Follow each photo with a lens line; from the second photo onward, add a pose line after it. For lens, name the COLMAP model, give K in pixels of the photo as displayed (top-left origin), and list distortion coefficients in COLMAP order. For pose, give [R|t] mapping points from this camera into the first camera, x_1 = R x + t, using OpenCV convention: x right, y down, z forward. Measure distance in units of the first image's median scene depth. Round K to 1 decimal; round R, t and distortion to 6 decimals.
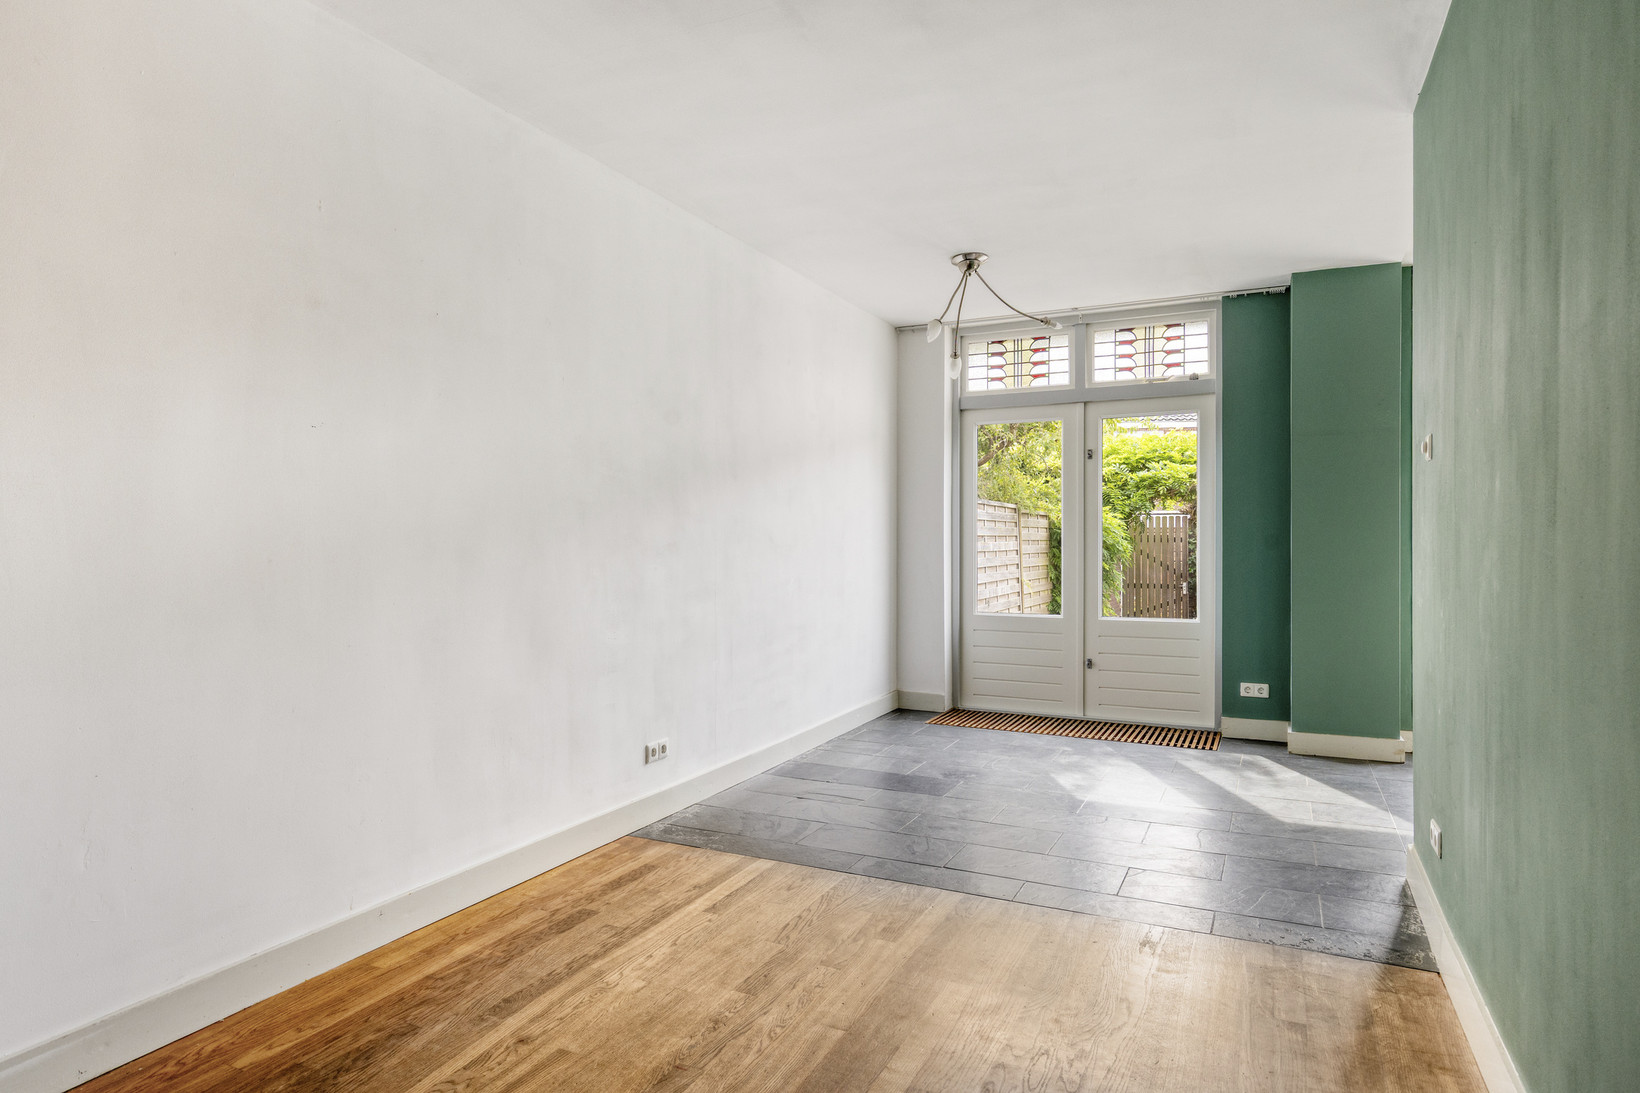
lens RADIAL K [[939.6, 0, 775.8], [0, 939.6, 539.7], [0, 0, 1]] dist [0.002860, 0.003162]
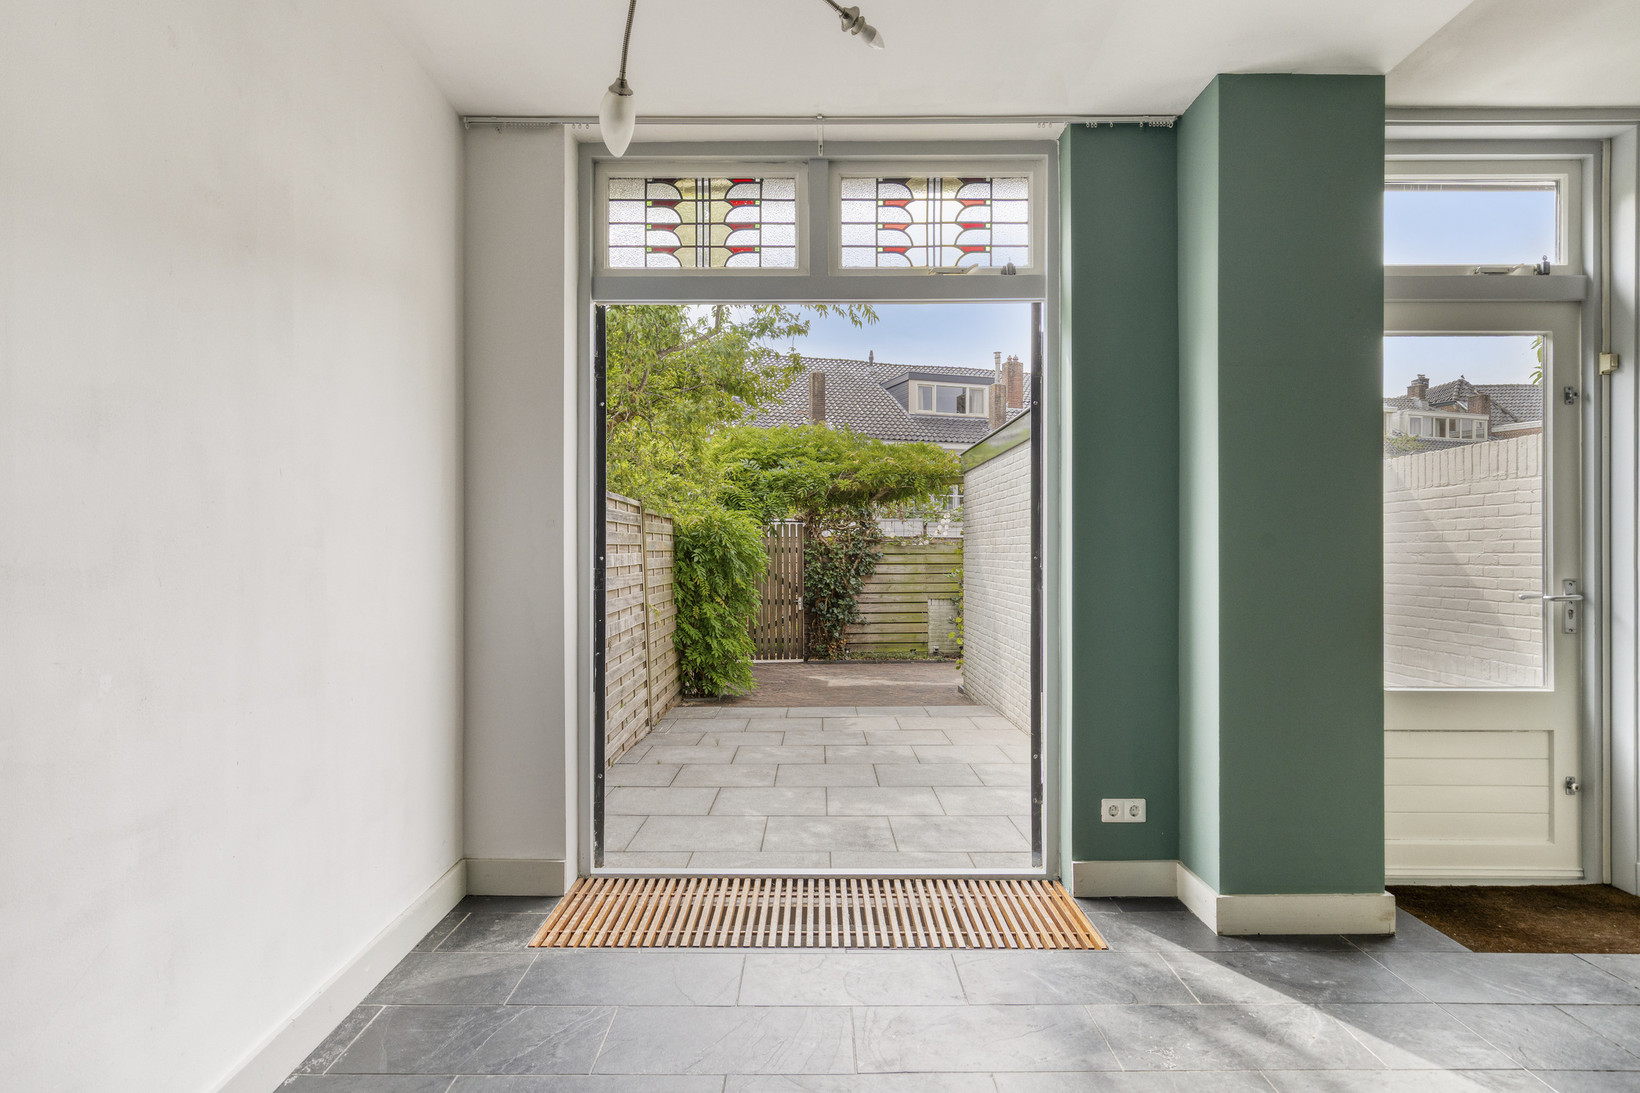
lens RADIAL K [[939.6, 0, 832.6], [0, 939.6, 548.1], [0, 0, 1]] dist [0.002860, 0.003162]
pose [[0.874673, 0.003421, 0.484701, 0.062571], [-0.002102, 0.999992, -0.003264, 0.001015], [-0.484709, 0.001836, 0.874674, 0.503549]]
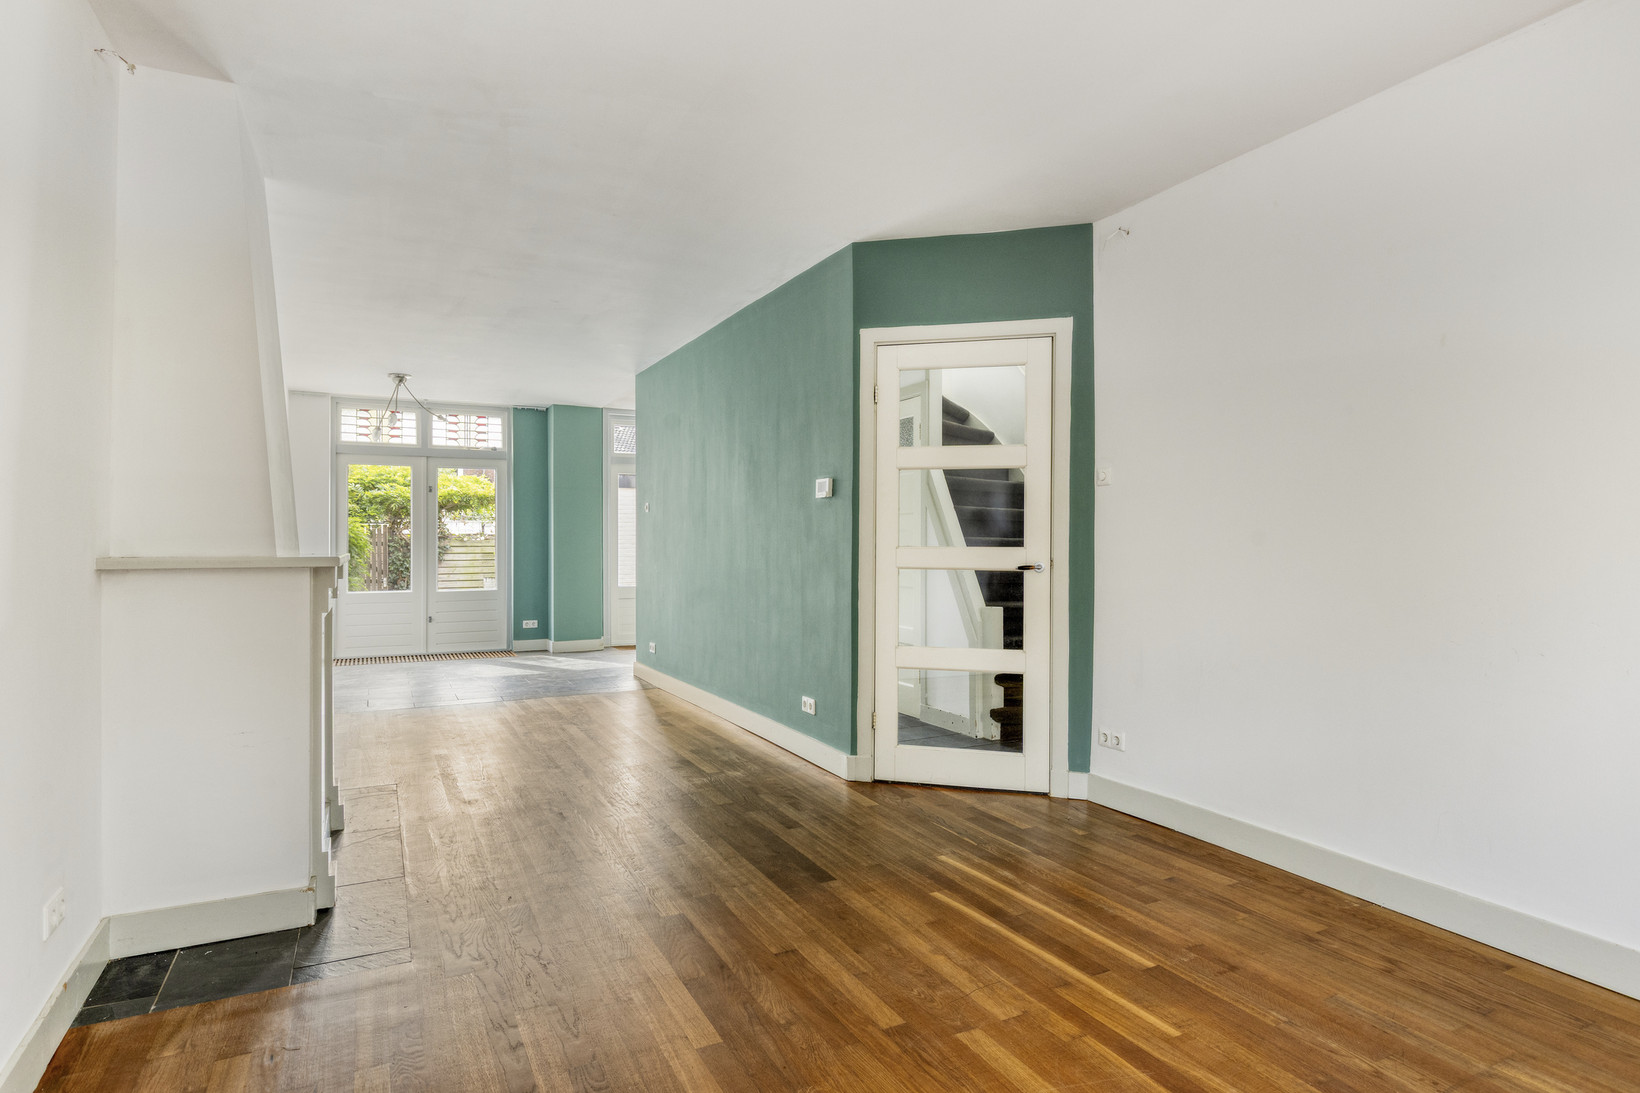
lens RADIAL K [[939.6, 0, 806.9], [0, 939.6, 542.7], [0, 0, 1]] dist [0.002860, 0.003162]
pose [[0.604594, 0.001028, 0.796533, -0.544490], [0.002060, 0.999994, -0.002854, 0.006004], [-0.796531, 0.003367, 0.604588, -0.471453]]
